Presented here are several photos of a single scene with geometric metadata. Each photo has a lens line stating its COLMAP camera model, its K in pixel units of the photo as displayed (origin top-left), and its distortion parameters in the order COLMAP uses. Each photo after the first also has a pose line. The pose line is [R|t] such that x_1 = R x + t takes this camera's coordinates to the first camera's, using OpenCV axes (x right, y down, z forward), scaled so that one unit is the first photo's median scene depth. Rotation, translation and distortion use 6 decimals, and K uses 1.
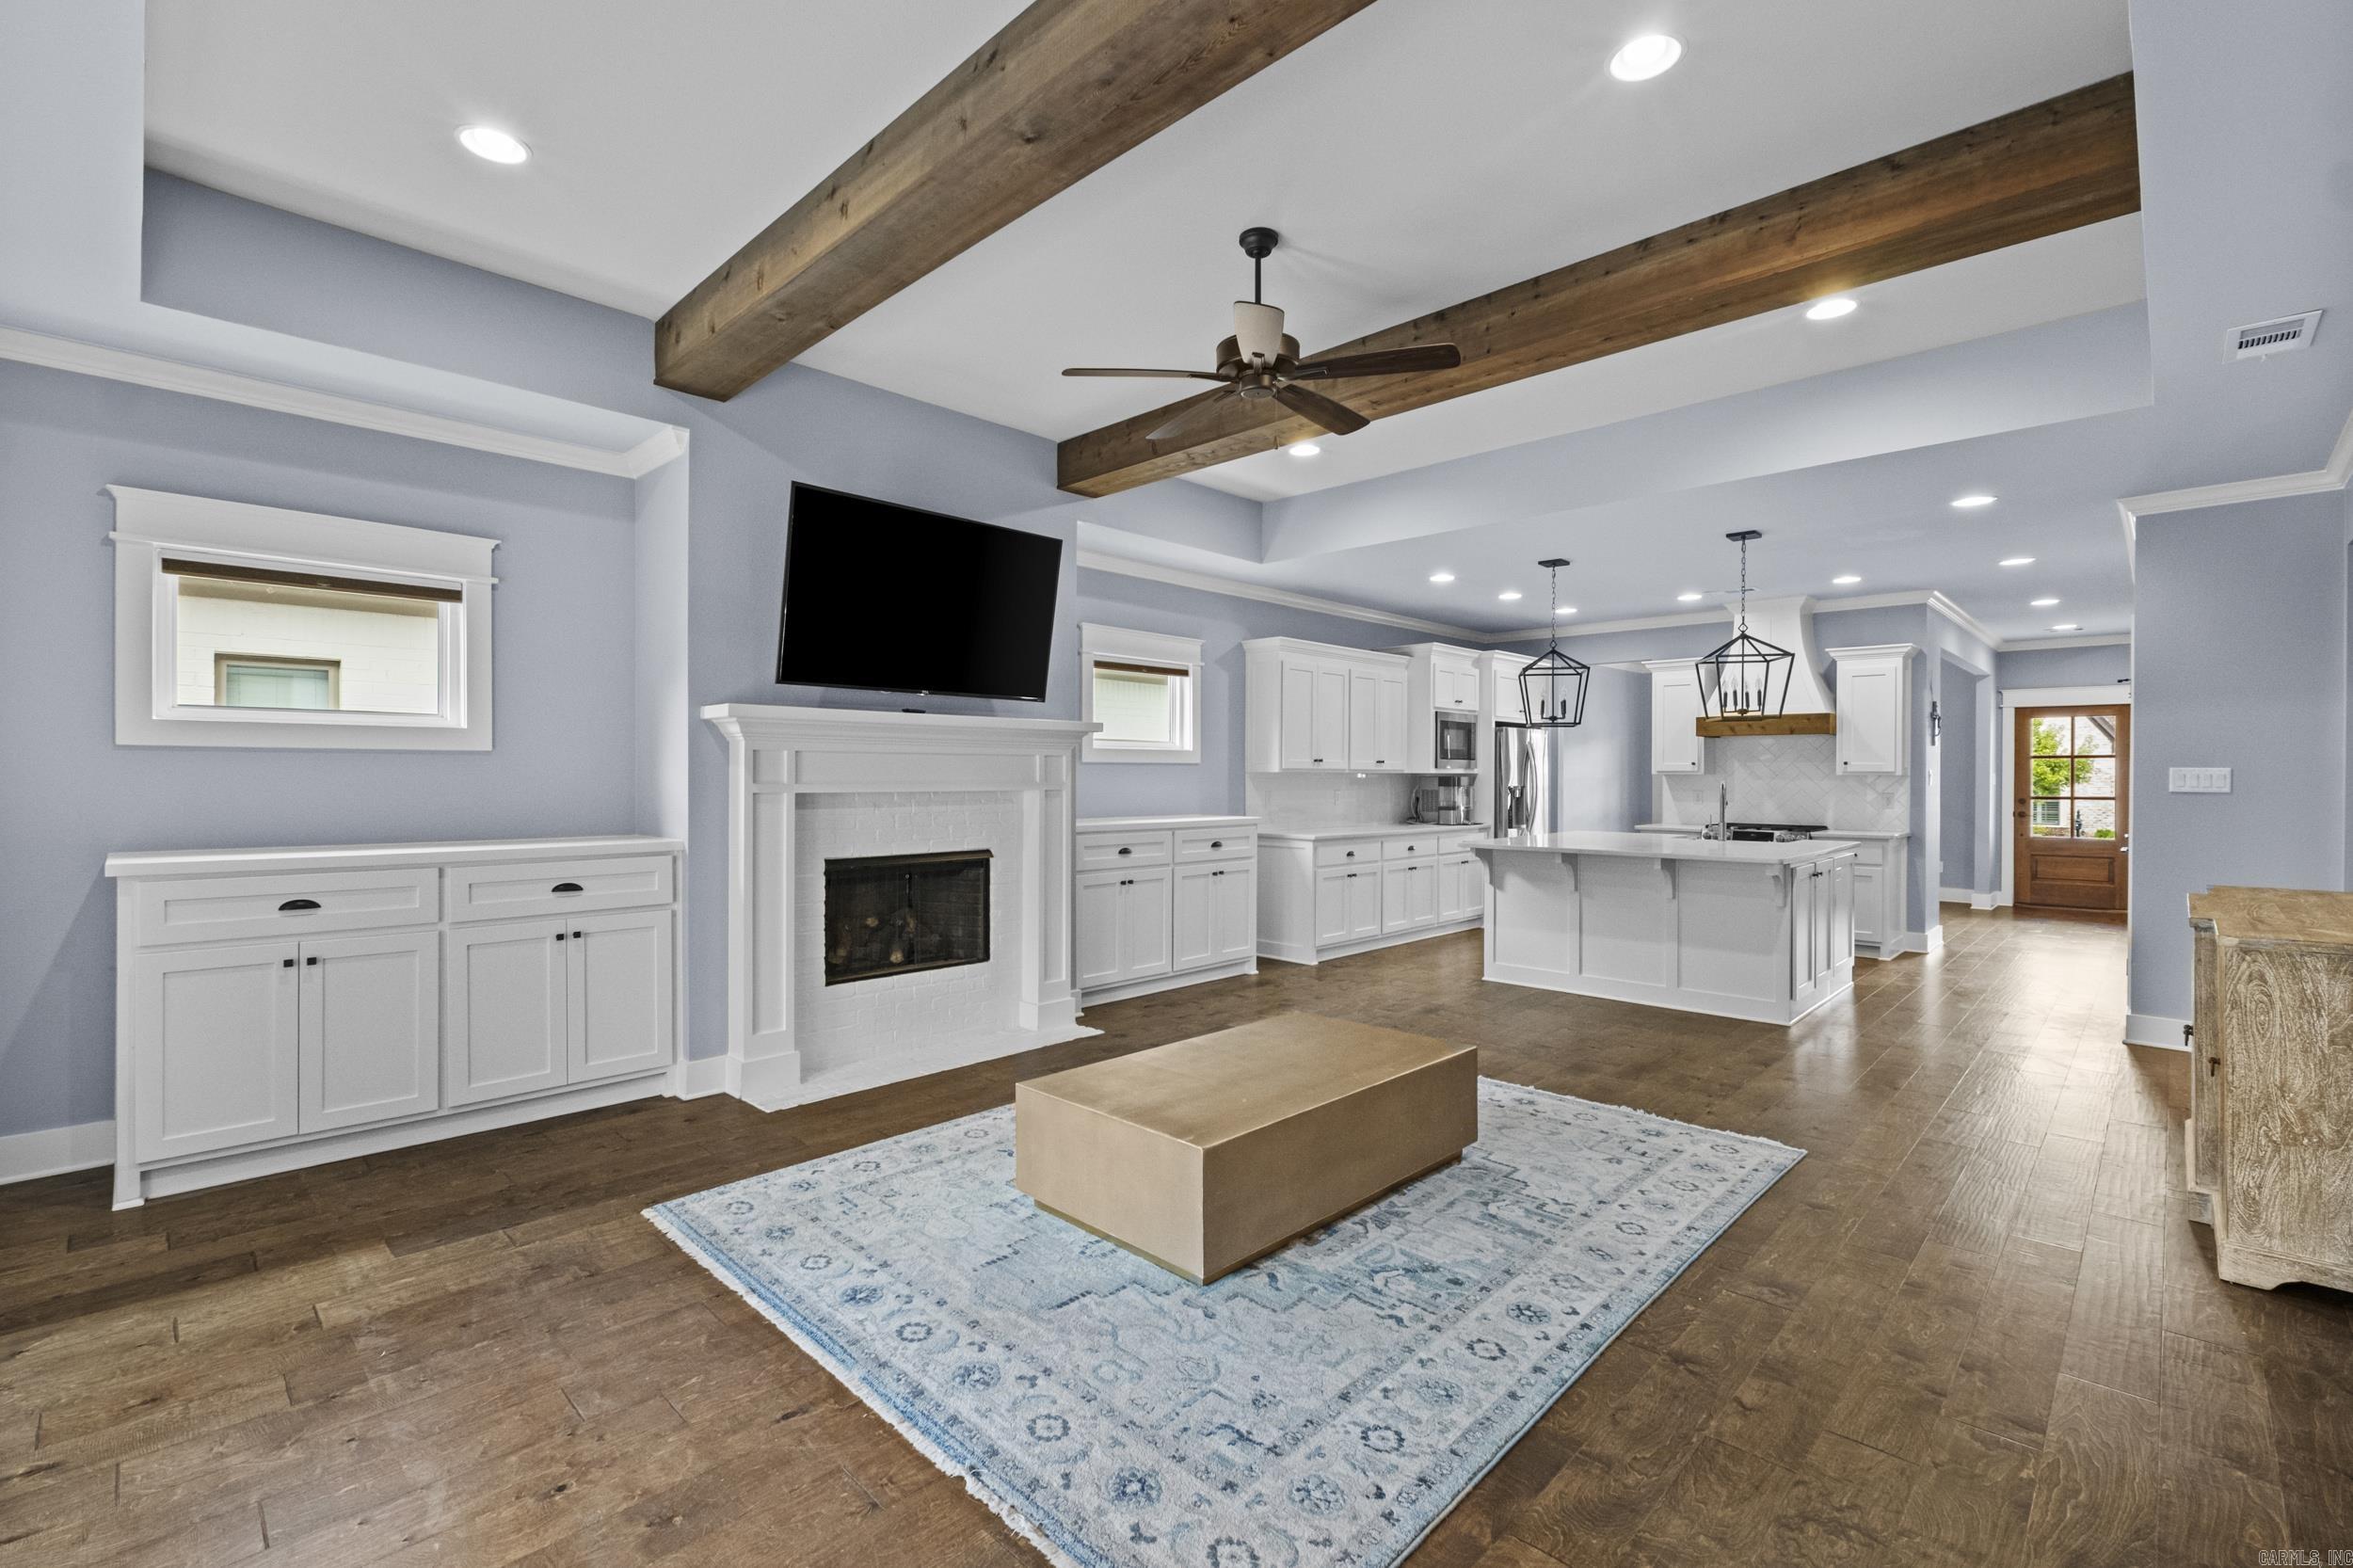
lens RADIAL K [[1034.2, 0, 1144.5], [0, 1034.2, 781.2], [0, 0, 1]] dist [-0.014935, 0.000115]
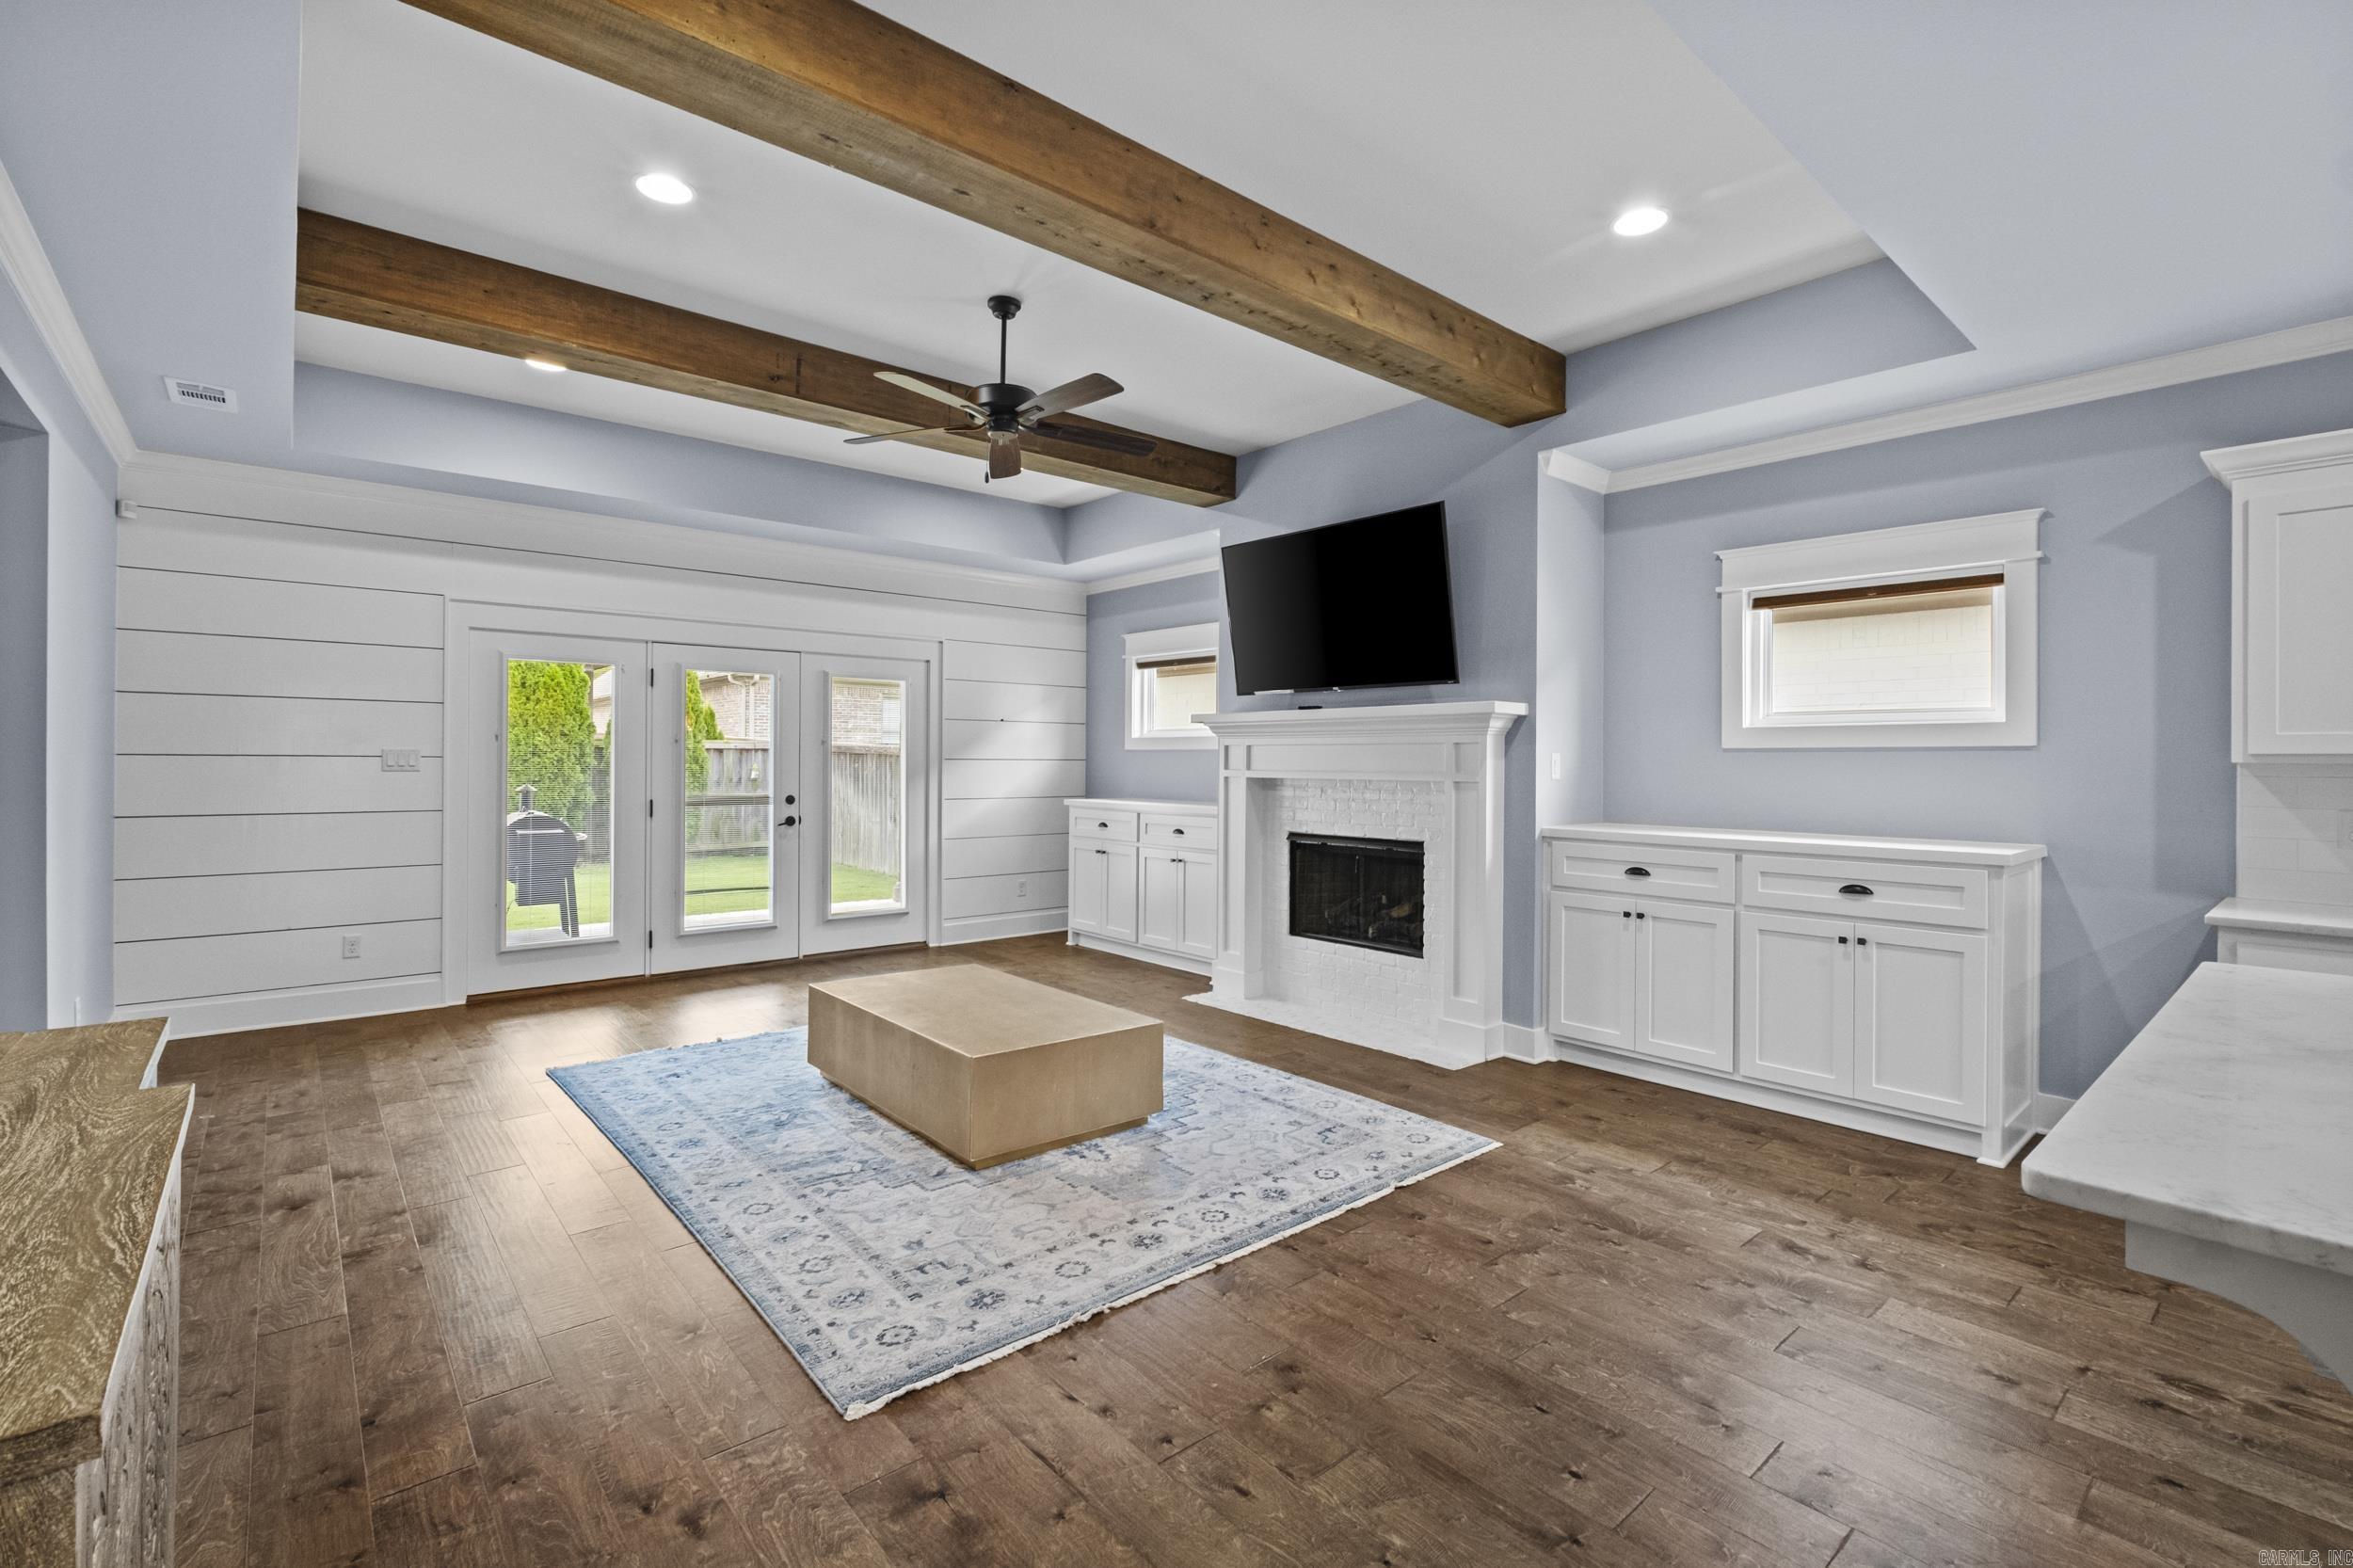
lens RADIAL K [[1036.0, 0, 1167.4], [0, 1036.0, 753.7], [0, 0, 1]] dist [-0.007931, 0.000029]
pose [[-0.072008, -0.012898, -0.997321, 0.728452], [-0.014540, 0.999824, -0.011881, -0.000897], [0.997298, 0.013645, -0.072183, 0.733061]]
